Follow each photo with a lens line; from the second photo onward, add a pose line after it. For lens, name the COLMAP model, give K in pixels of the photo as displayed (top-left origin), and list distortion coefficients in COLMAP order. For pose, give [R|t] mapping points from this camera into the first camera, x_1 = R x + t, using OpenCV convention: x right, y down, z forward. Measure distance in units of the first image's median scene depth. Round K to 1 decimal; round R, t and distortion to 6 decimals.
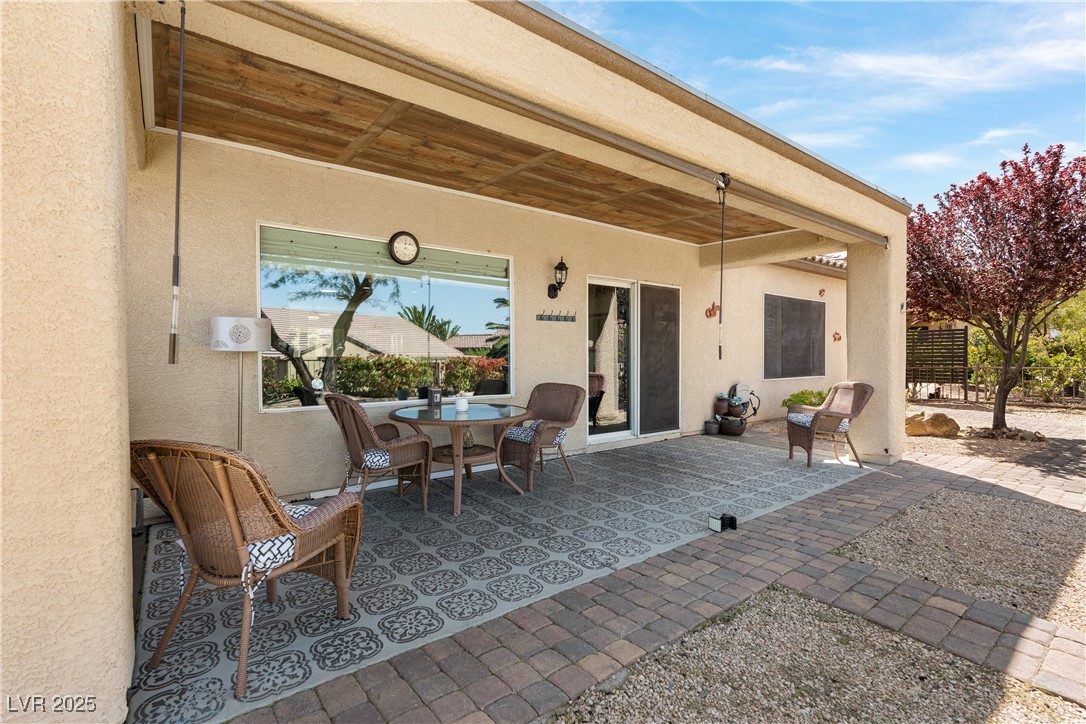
lens RADIAL K [[494.3, 0, 537.6], [0, 494.3, 349.1], [0, 0, 1]] dist [-0.001507, 0.001090]
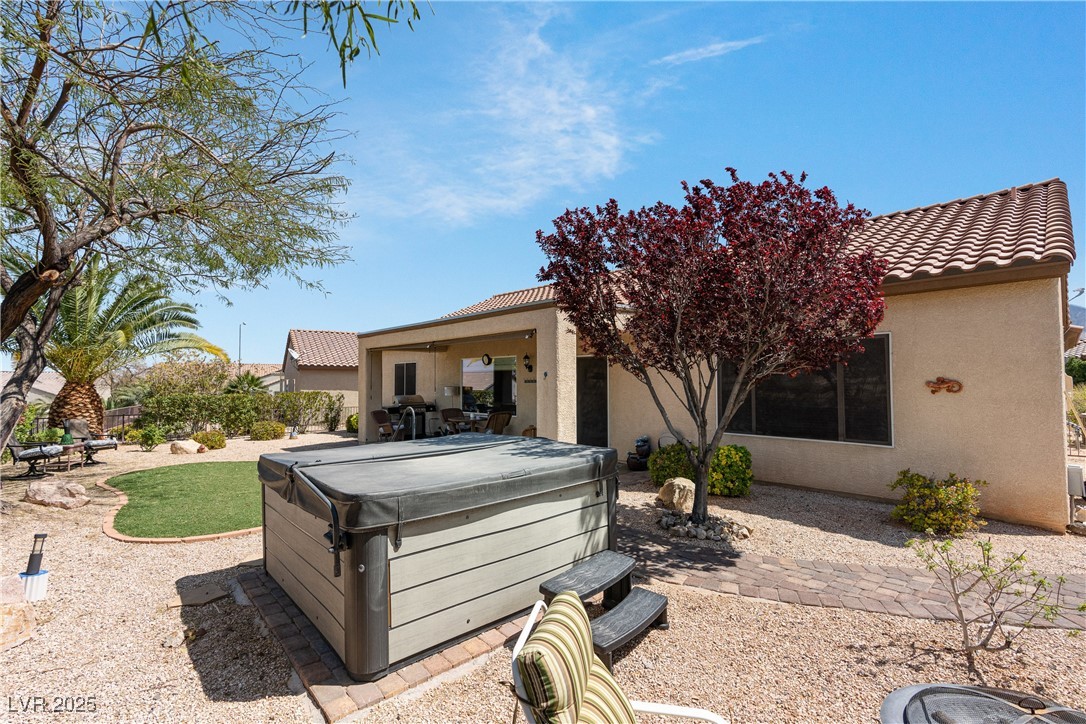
lens RADIAL K [[494.3, 0, 537.6], [0, 494.3, 349.1], [0, 0, 1]] dist [-0.001507, 0.001090]
pose [[0.087406, -0.057860, -0.994491, 2.734547], [0.017082, 0.998252, -0.056577, -0.104275], [0.996026, -0.012043, 0.088242, 1.102062]]
